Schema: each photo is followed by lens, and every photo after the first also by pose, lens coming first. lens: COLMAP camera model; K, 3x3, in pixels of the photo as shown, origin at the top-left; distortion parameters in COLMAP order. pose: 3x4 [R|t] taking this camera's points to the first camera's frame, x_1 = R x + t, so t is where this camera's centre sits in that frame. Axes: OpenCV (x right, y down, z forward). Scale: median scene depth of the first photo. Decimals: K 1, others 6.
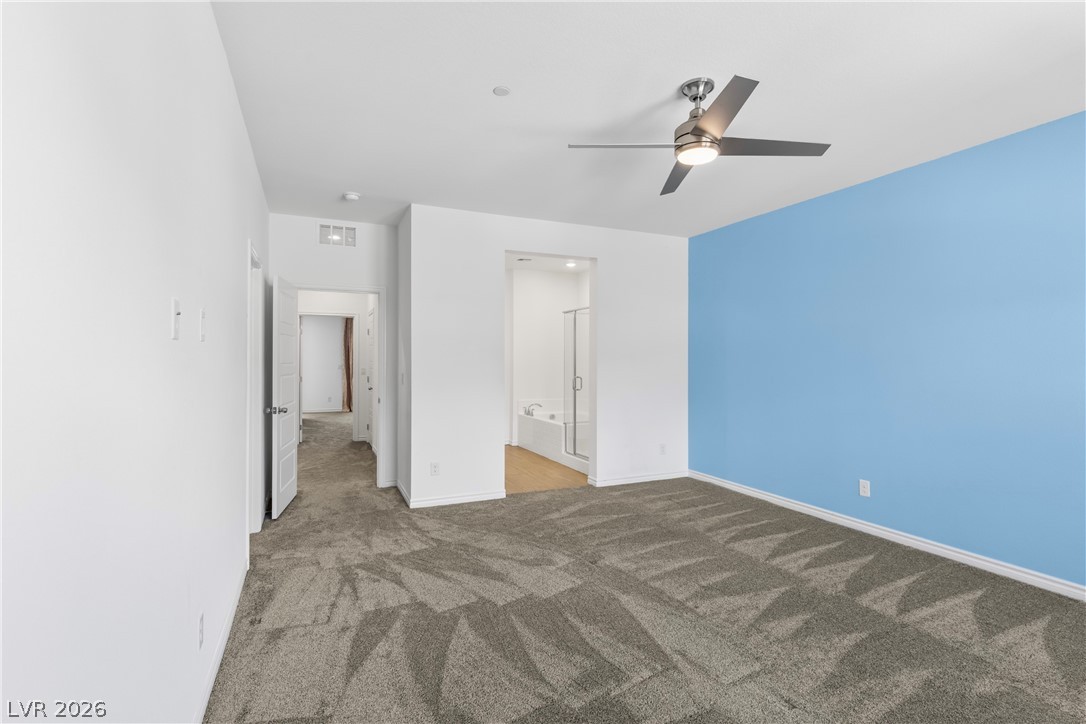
lens RADIAL K [[515.3, 0, 543.1], [0, 515.3, 361.0], [0, 0, 1]] dist [-0.001528, 0.000039]
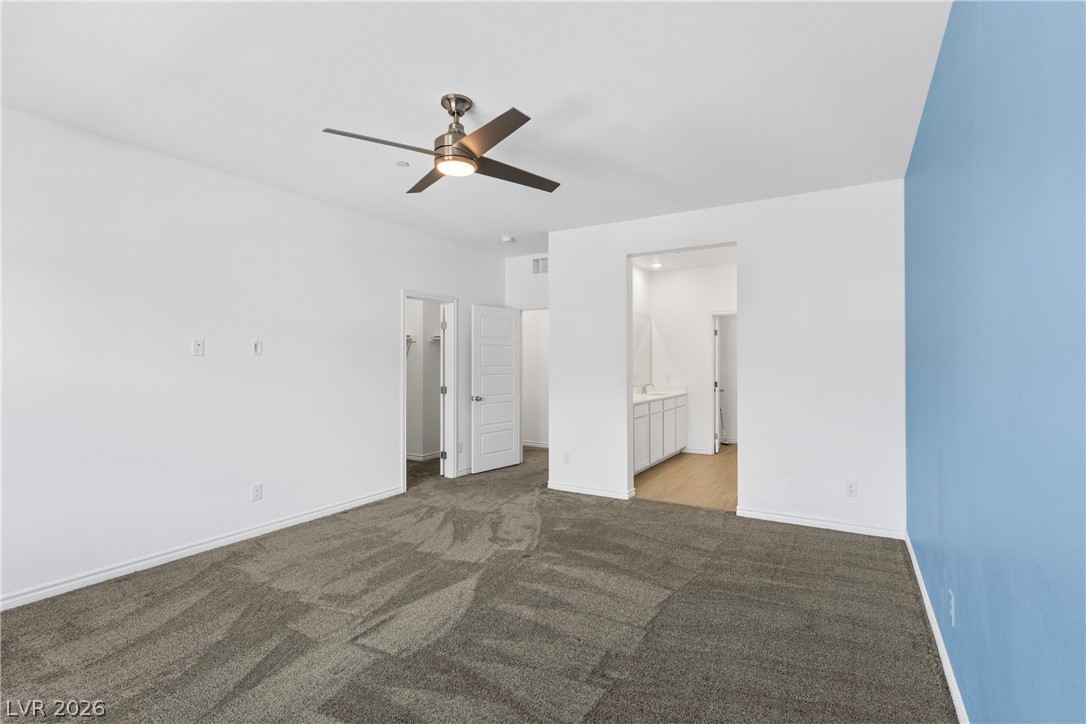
lens RADIAL K [[515.3, 0, 544.5], [0, 515.3, 359.9], [0, 0, 1]] dist [-0.001528, 0.000039]
pose [[0.565717, -0.006120, -0.824576, 0.966075], [-0.001293, 0.999965, -0.008309, 0.000358], [0.824598, 0.005766, 0.565690, 0.429726]]
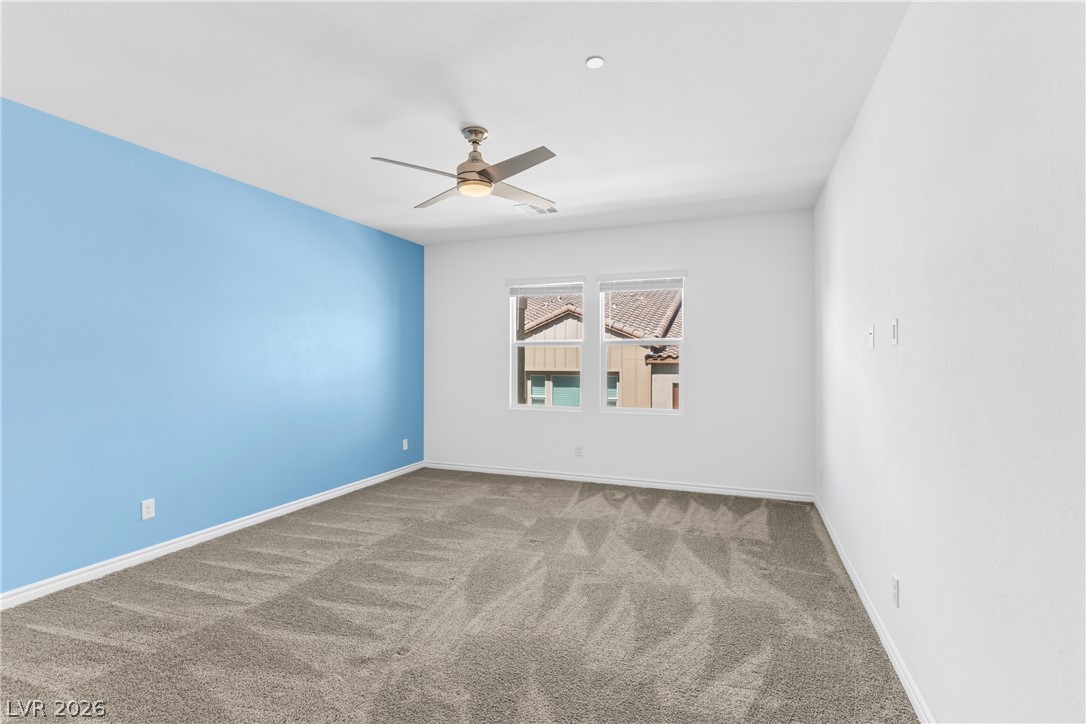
lens RADIAL K [[515.3, 0, 540.2], [0, 515.3, 361.0], [0, 0, 1]] dist [-0.001528, 0.000039]
pose [[-0.703520, 0.001725, 0.710673, -0.502685], [0.009565, 0.999929, 0.007042, 0.005733], [-0.710611, 0.011752, -0.703487, 1.331245]]
